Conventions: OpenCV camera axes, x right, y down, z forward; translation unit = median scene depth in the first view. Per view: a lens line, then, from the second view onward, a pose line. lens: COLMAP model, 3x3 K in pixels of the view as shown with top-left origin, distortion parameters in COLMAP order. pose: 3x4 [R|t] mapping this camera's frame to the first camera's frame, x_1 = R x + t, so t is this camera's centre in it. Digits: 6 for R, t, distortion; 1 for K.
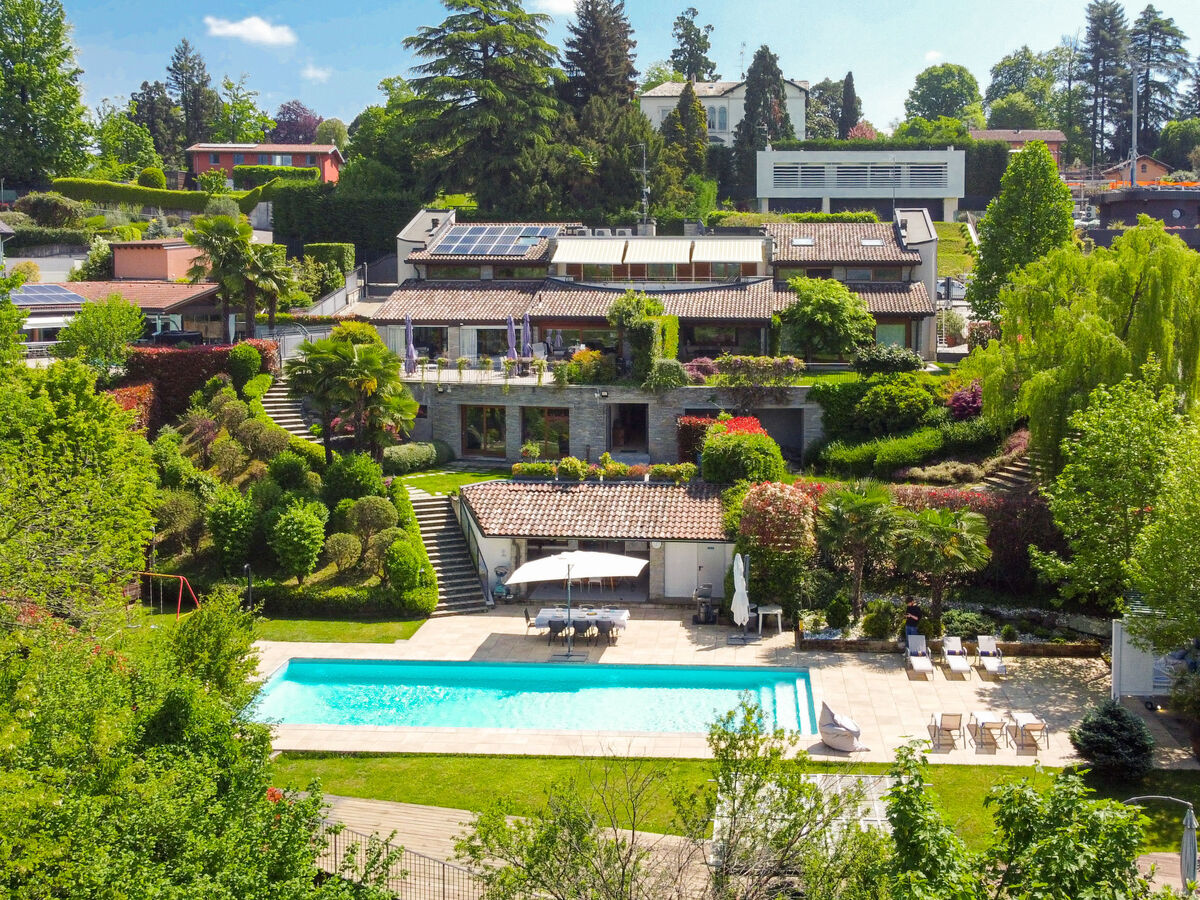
lens RADIAL K [[1304.1, 0, 693.1], [0, 1304.1, 400.2], [0, 0, 1]] dist [0.006603, -0.021768]
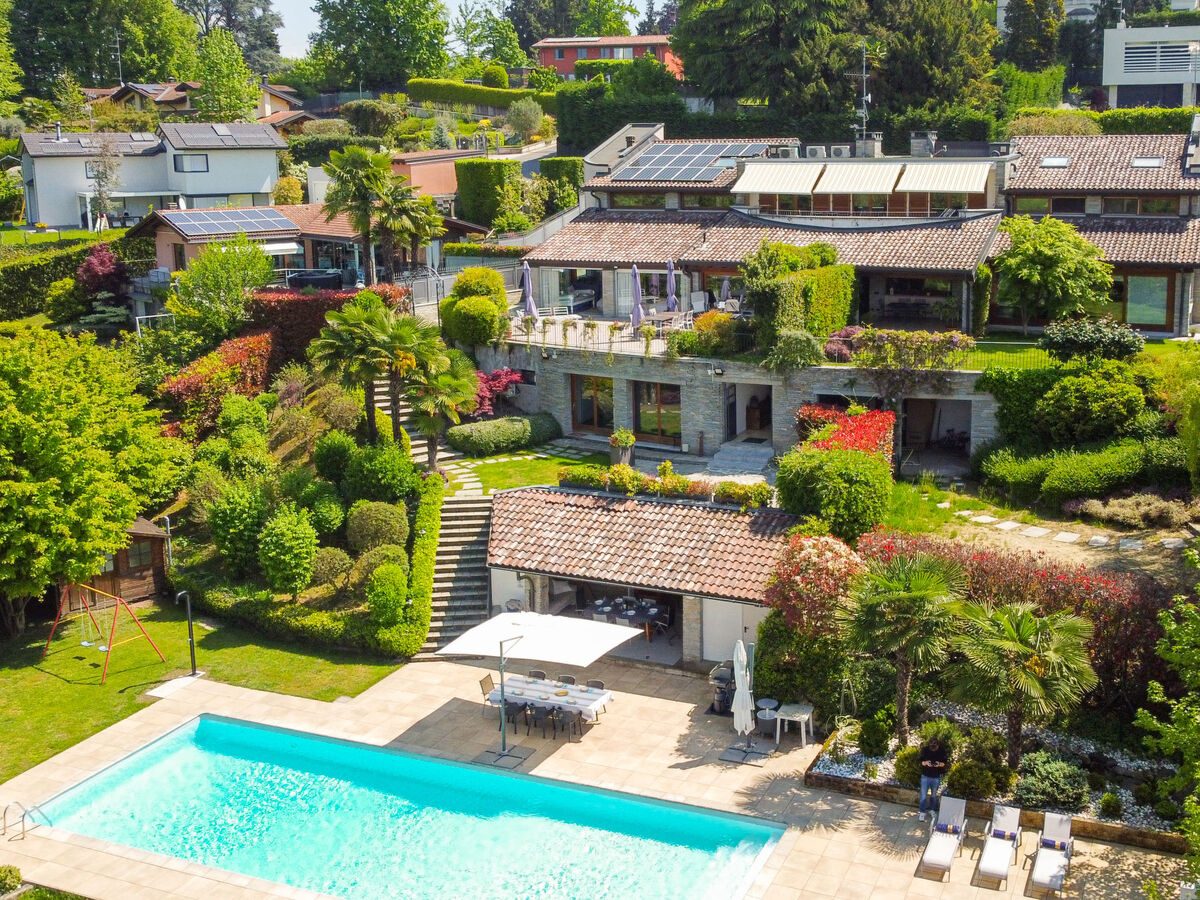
lens RADIAL K [[1304.1, 0, 693.1], [0, 1304.1, 400.2], [0, 0, 1]] dist [0.006603, -0.021768]
pose [[0.946140, 0.051874, -0.319576, 0.174697], [-0.021662, 0.995012, 0.097379, -0.064748], [0.323033, -0.085211, 0.942544, 0.226672]]
